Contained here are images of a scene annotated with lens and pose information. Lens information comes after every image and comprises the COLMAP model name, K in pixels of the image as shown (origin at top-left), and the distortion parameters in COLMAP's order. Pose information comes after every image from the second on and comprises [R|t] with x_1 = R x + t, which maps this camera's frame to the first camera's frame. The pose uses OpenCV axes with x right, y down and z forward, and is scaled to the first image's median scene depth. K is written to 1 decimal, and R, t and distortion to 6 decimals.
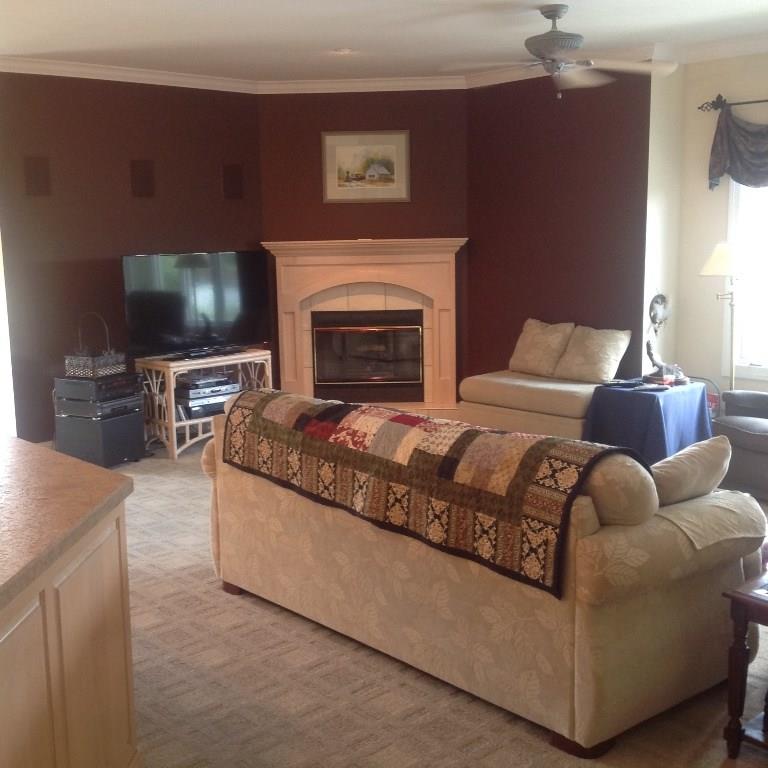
lens RADIAL K [[984.2, 0, 382.6], [0, 984.2, 387.6], [0, 0, 1]] dist [0.107657, 0.000000]
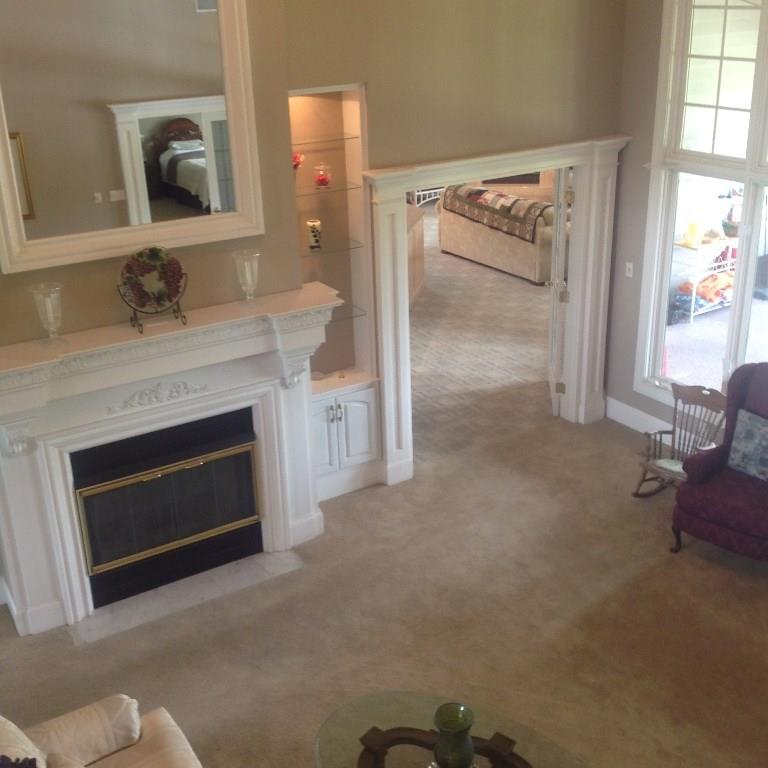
lens RADIAL K [[984.2, 0, 380.3], [0, 984.2, 385.5], [0, 0, 1]] dist [0.107657, 0.000000]
pose [[0.981430, 0.053759, -0.184134, 0.293137], [-0.009544, 0.972422, 0.233033, -0.124913], [0.191584, -0.226948, 0.954877, -2.552121]]
